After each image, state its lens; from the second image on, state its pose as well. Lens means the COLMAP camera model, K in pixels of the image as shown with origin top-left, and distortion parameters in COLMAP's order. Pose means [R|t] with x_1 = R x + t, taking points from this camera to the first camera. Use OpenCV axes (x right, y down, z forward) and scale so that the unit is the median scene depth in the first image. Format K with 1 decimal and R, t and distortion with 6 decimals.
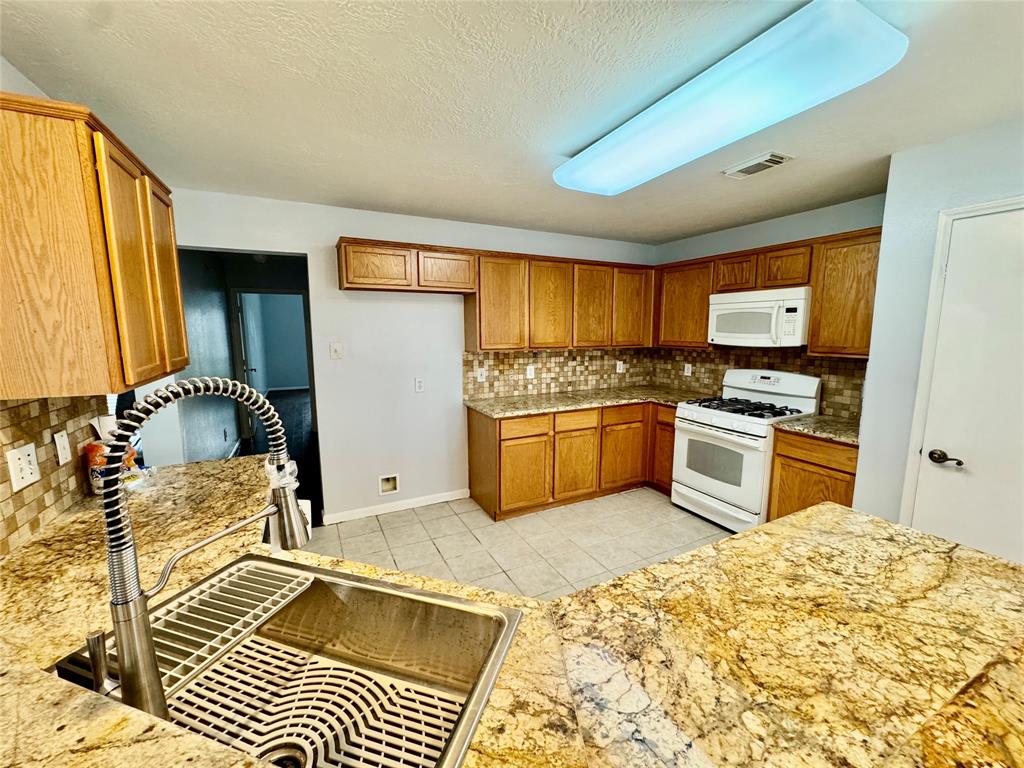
lens RADIAL K [[409.2, 0, 512.1], [0, 409.2, 380.8], [0, 0, 1]] dist [0.000776, 0.000232]
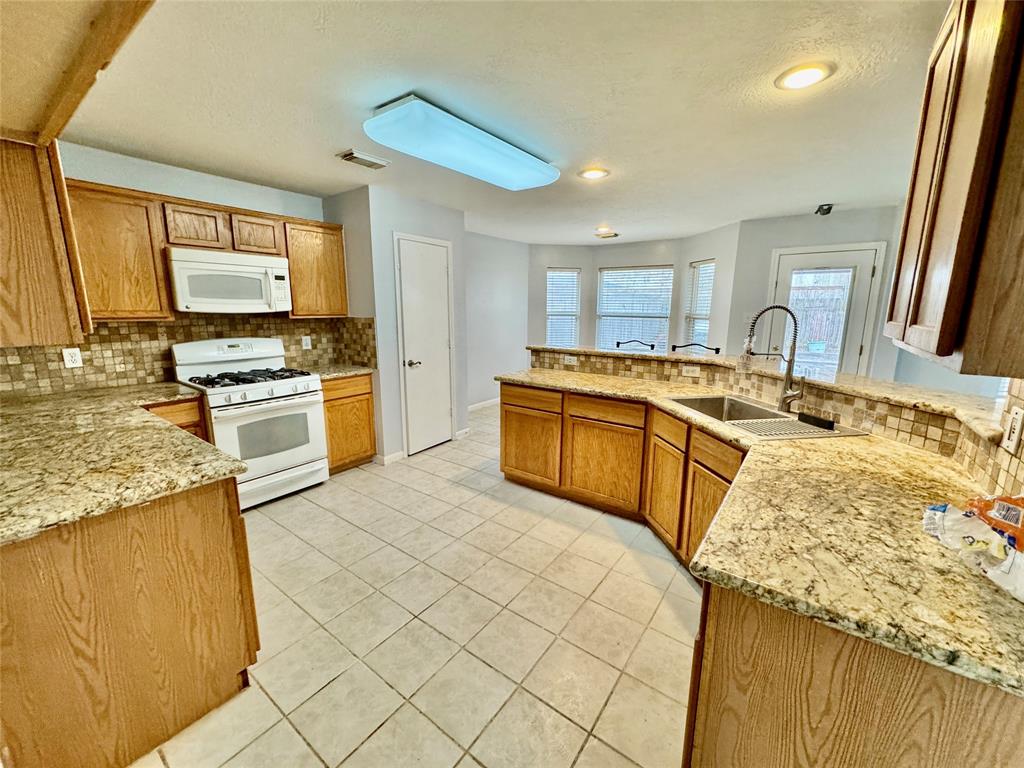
lens RADIAL K [[409.2, 0, 509.6], [0, 409.2, 383.0], [0, 0, 1]] dist [0.000776, 0.000232]
pose [[-0.446171, -0.164356, 0.879726, -0.516220], [0.111705, 0.965077, 0.236955, -0.077112], [-0.887949, 0.203992, -0.412231, 0.810820]]
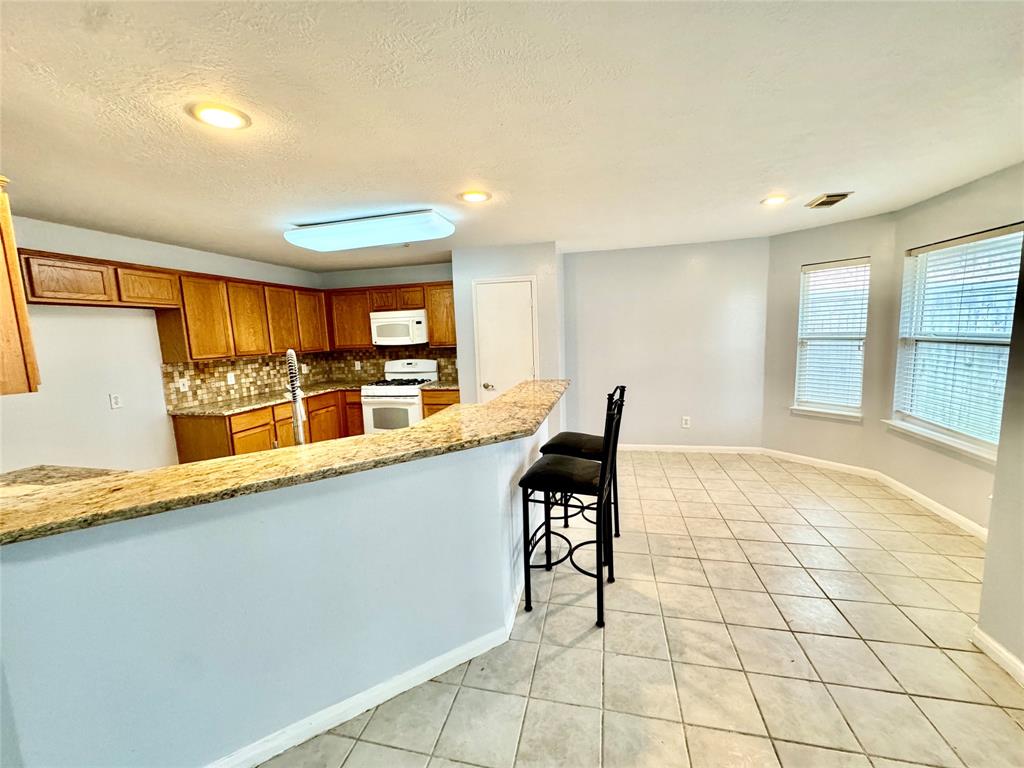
lens RADIAL K [[409.2, 0, 512.6], [0, 409.2, 385.3], [0, 0, 1]] dist [0.000776, 0.000232]
pose [[0.641074, -0.122414, 0.757654, -0.352892], [0.134466, 0.989843, 0.046153, 0.055383], [-0.755608, 0.072291, 0.651023, -0.355593]]
